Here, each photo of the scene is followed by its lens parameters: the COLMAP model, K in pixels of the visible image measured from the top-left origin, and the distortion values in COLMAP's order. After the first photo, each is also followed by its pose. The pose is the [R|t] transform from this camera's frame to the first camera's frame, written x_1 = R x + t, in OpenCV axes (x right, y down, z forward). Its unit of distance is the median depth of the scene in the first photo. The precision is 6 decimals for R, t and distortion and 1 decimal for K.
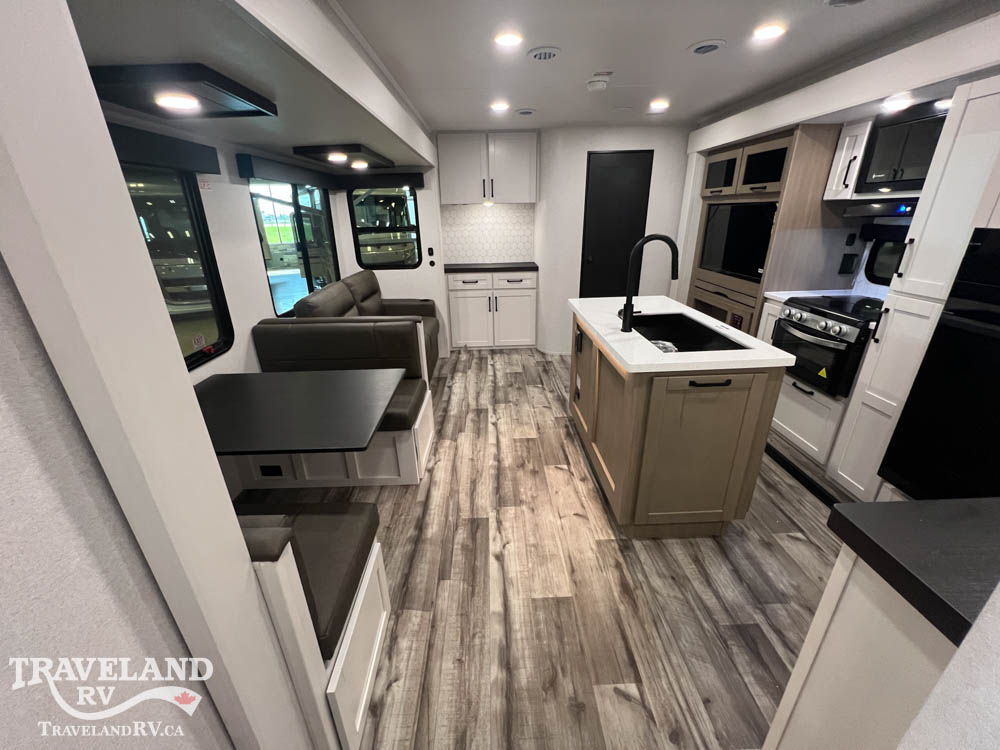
lens RADIAL K [[400.7, 0, 497.4], [0, 400.7, 372.8], [0, 0, 1]] dist [0.000241, -0.000018]
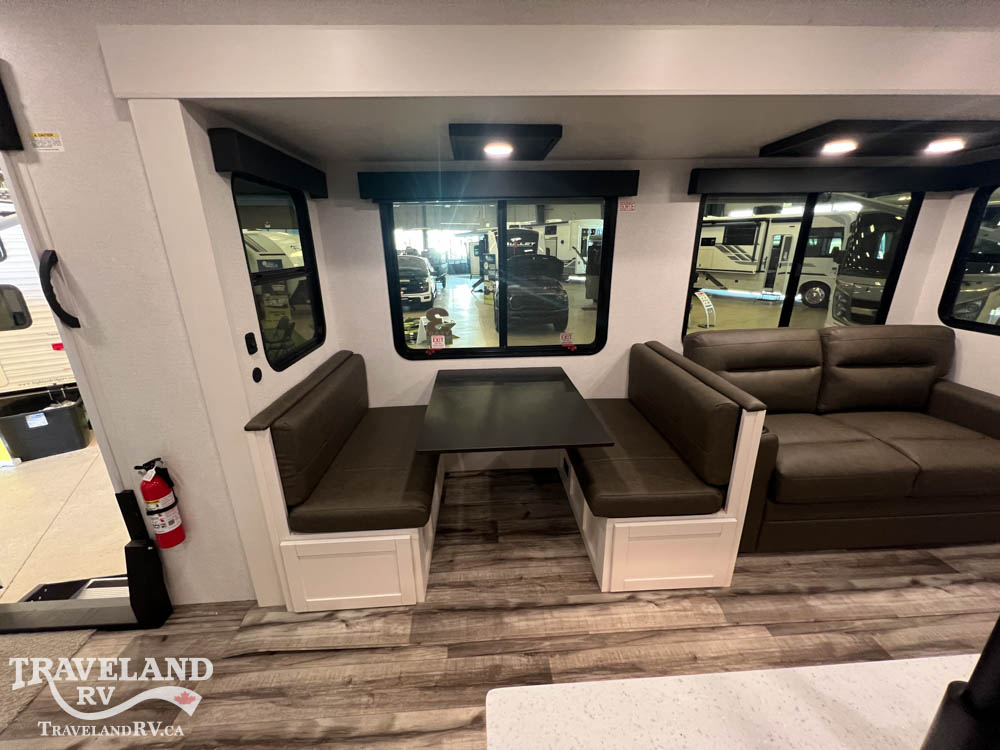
lens RADIAL K [[403.9, 0, 500.6], [0, 403.9, 369.0], [0, 0, 1]] dist [-0.000605, -0.000083]
pose [[0.032360, 0.326896, -0.944506, 0.504274], [-0.357642, 0.886217, 0.294469, -0.330041], [0.933298, 0.328266, 0.145590, 0.785754]]
